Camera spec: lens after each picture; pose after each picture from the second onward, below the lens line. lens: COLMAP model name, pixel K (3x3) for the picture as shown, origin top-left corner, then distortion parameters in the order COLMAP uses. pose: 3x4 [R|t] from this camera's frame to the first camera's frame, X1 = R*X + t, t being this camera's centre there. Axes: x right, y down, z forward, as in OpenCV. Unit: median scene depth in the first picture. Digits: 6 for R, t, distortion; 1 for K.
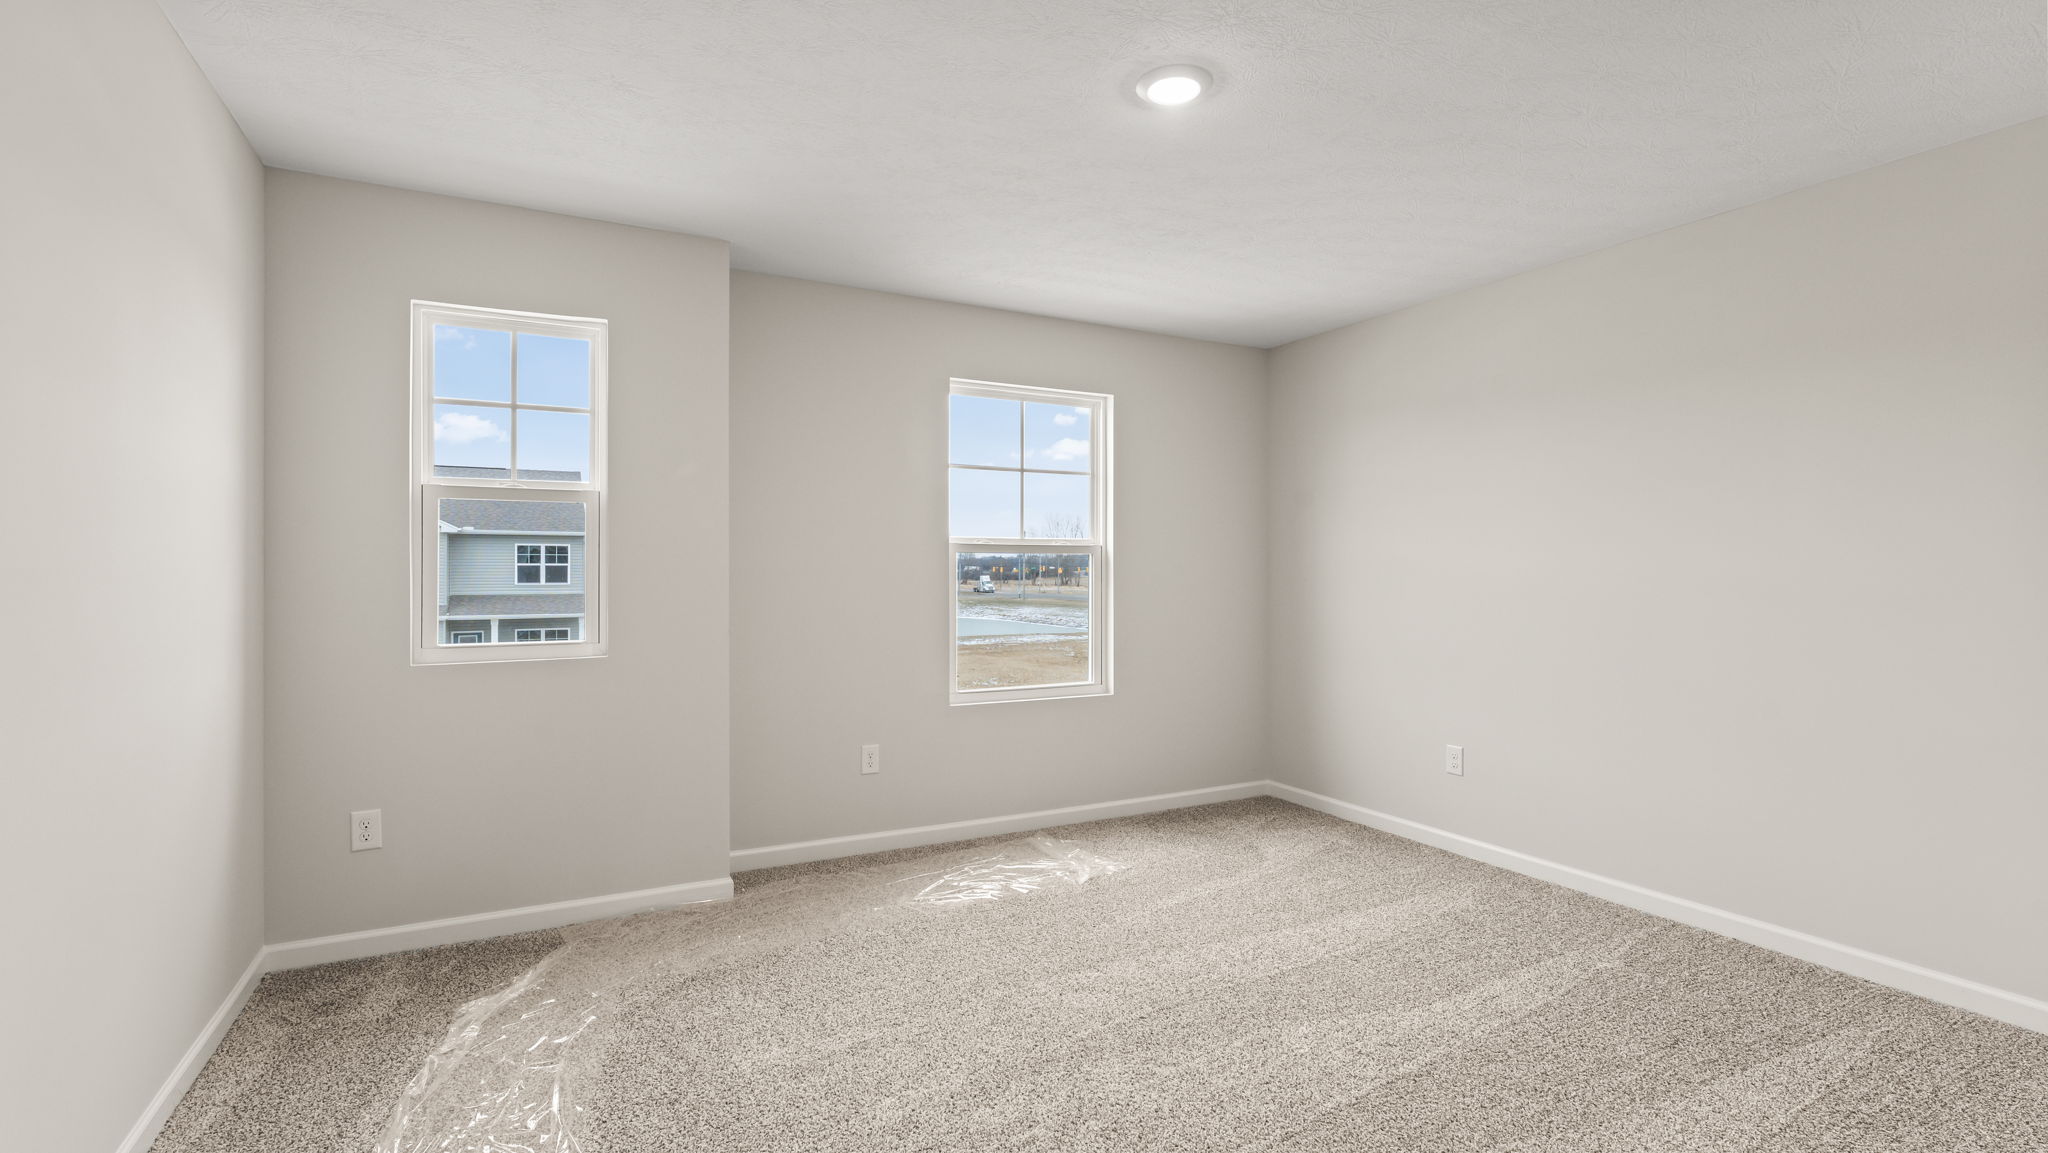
lens RADIAL K [[926.3, 0, 1011.0], [0, 926.3, 573.1], [0, 0, 1]] dist [-0.000328, -0.000059]
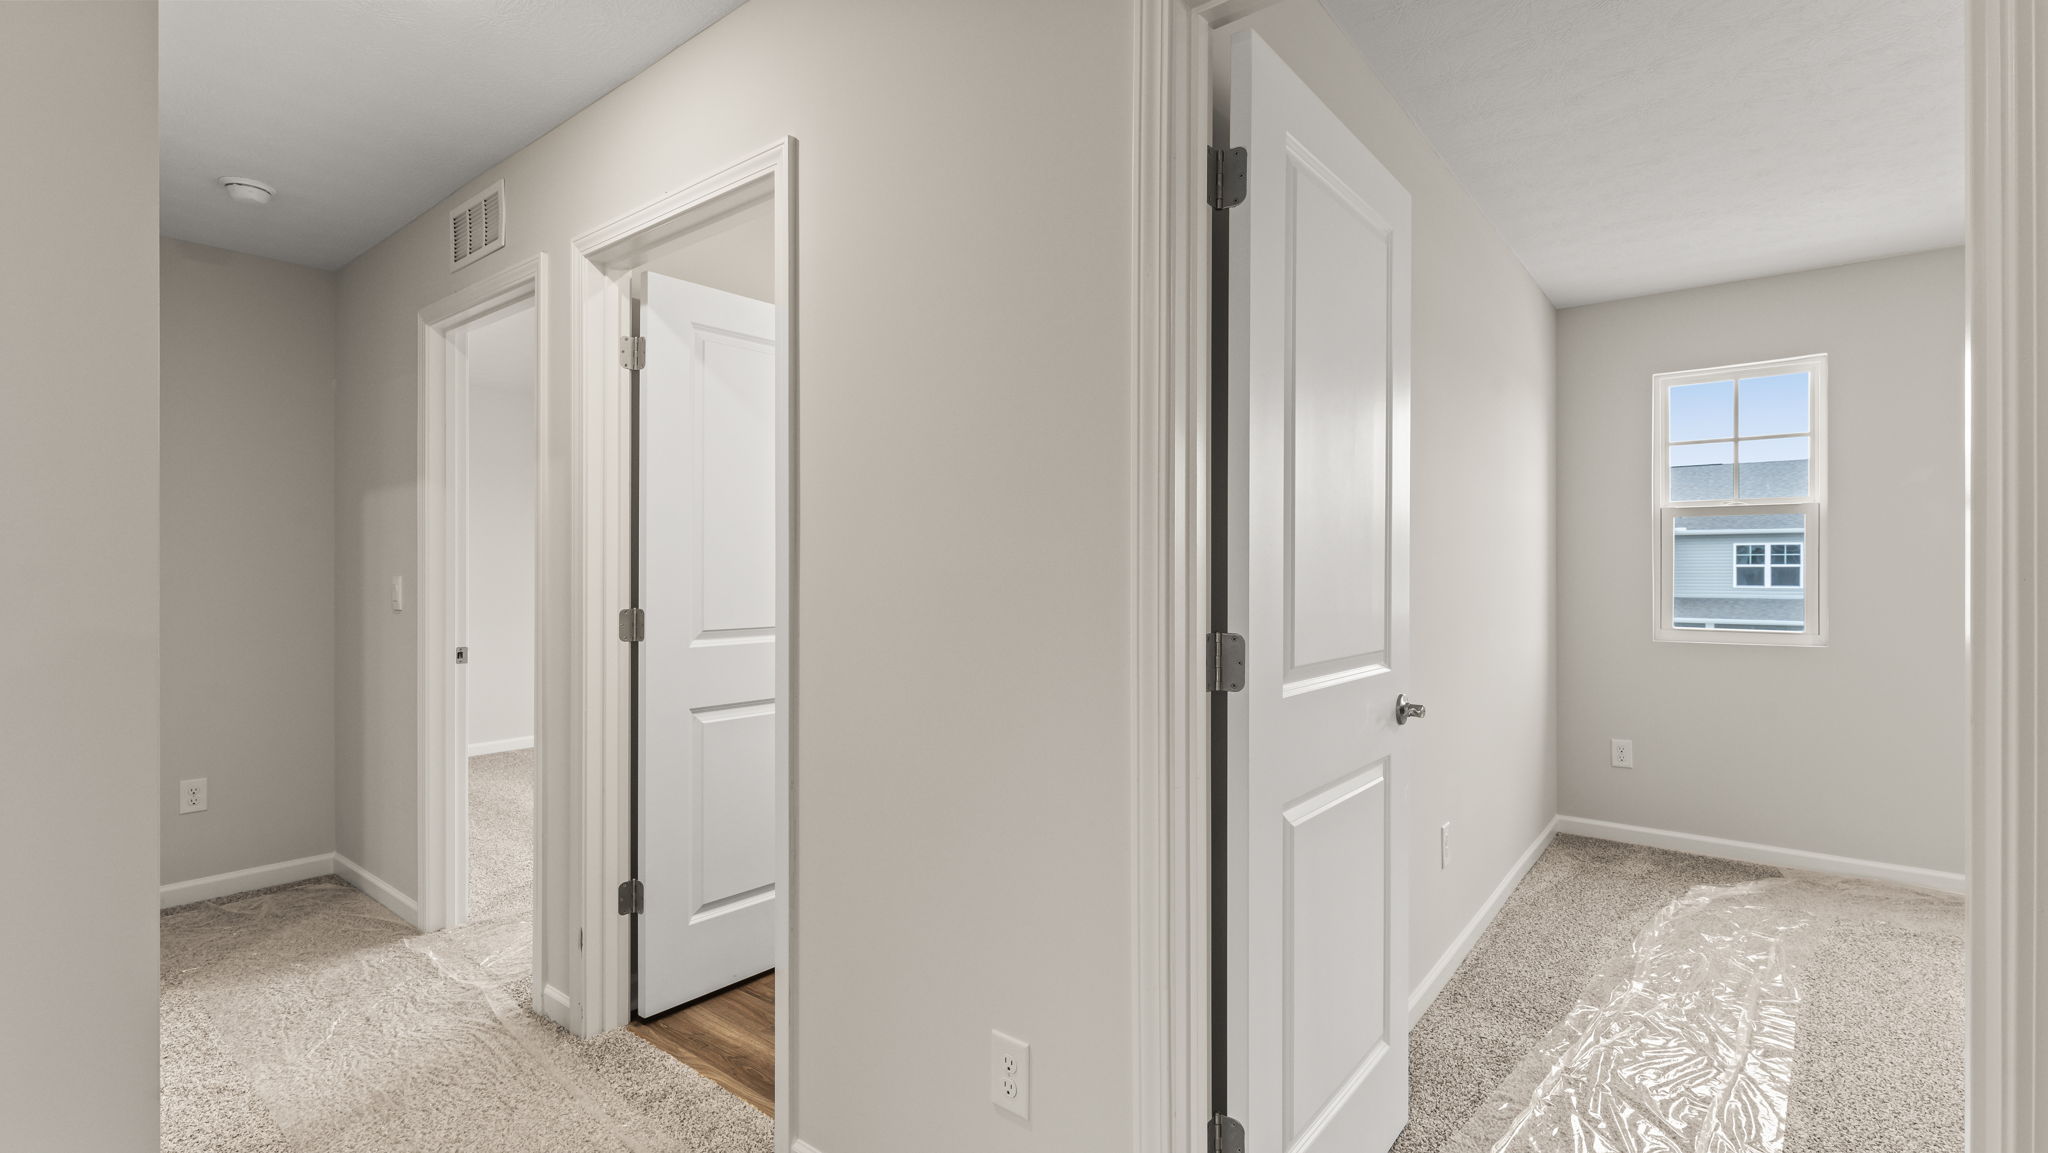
lens RADIAL K [[926.3, 0, 1023.2], [0, 926.3, 573.4], [0, 0, 1]] dist [-0.000328, -0.000059]
pose [[0.412583, -0.001807, -0.910918, 0.202013], [-0.000135, 0.999998, -0.002044, 0.003637], [0.910920, 0.000966, 0.412582, -0.387640]]
